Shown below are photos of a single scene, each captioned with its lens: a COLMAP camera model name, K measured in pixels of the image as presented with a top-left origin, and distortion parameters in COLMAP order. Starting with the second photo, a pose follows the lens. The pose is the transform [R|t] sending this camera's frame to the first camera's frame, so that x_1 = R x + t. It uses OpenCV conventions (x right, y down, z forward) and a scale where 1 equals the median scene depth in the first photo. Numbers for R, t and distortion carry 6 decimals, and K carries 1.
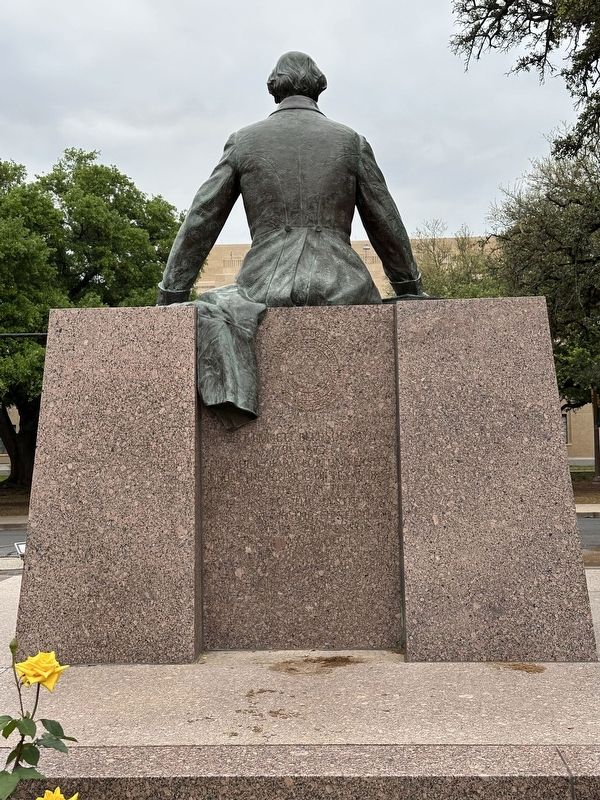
lens RADIAL K [[978.7, 0, 300.5], [0, 978.7, 399.2], [0, 0, 1]] dist [0.037651, 0.000000]
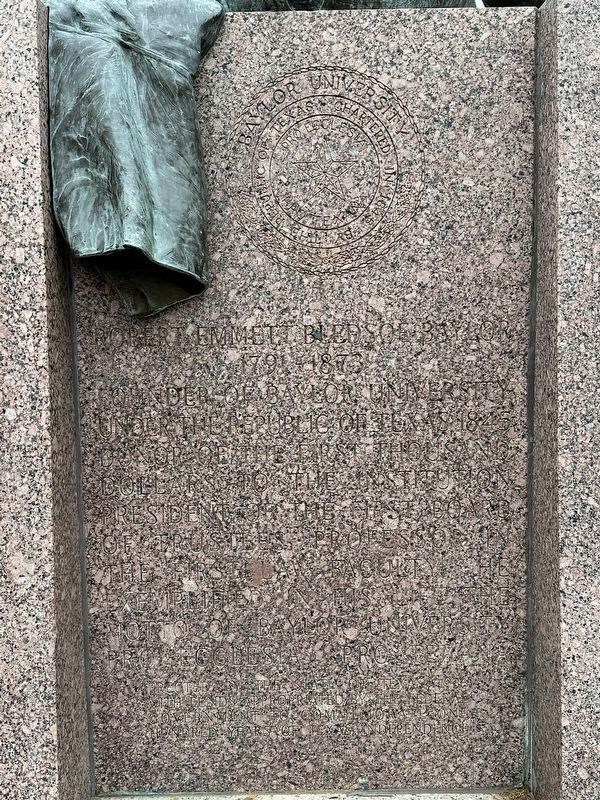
lens RADIAL K [[832.2, 0, 304.1], [0, 832.2, 401.5], [0, 0, 1]] dist [0.081053, 0.000000]
pose [[0.998652, -0.004702, 0.051683, -0.020283], [-0.003037, 0.988884, 0.148656, 0.013575], [-0.051808, -0.148612, 0.987537, 0.634919]]
